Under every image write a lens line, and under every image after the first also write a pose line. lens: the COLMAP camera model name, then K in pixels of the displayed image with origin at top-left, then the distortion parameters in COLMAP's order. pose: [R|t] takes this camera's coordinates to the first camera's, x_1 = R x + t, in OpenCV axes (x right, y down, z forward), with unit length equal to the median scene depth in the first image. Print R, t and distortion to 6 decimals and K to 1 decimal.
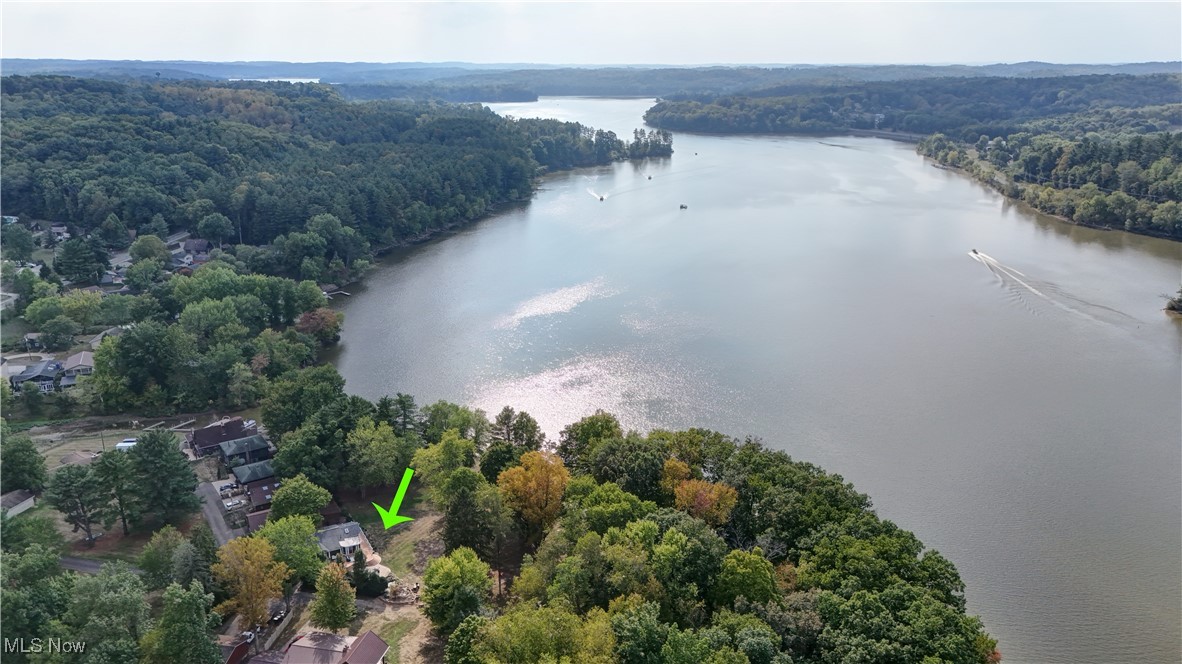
lens RADIAL K [[869.3, 0, 585.7], [0, 869.3, 333.2], [0, 0, 1]] dist [0.065329, -0.057954]
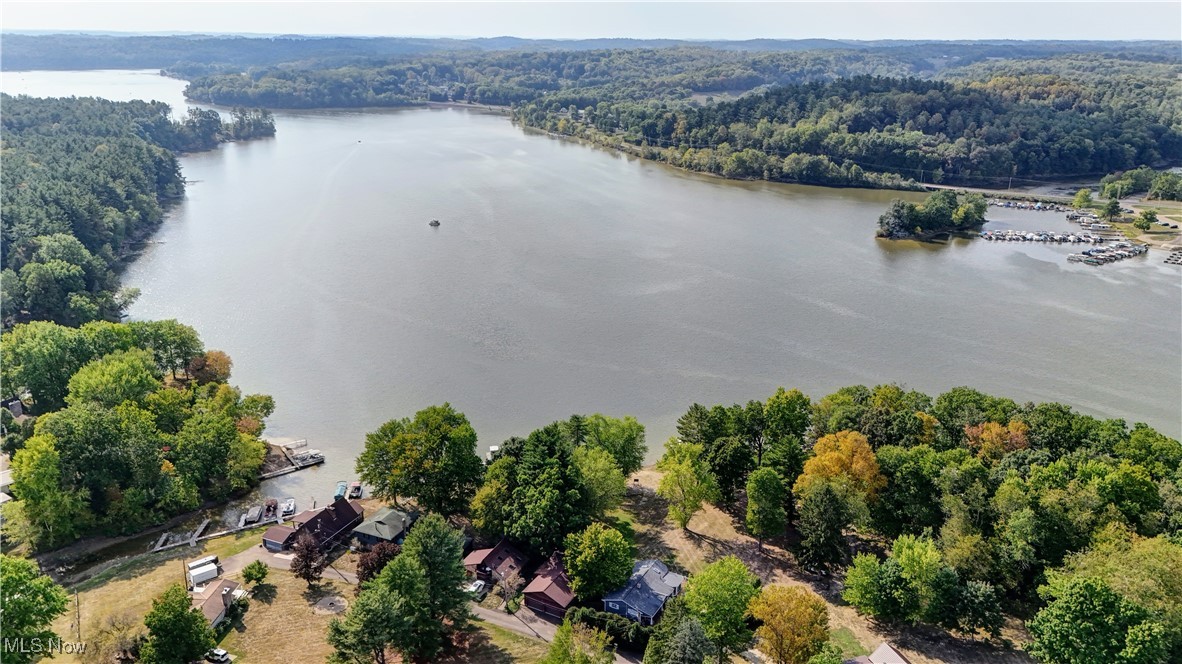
lens RADIAL K [[869.3, 0, 601.7], [0, 869.3, 335.6], [0, 0, 1]] dist [0.065329, -0.057954]
pose [[0.842113, -0.167831, 0.512522, -0.131284], [0.151149, 0.985705, 0.074429, -0.015434], [-0.517687, 0.014790, 0.855442, 0.046000]]
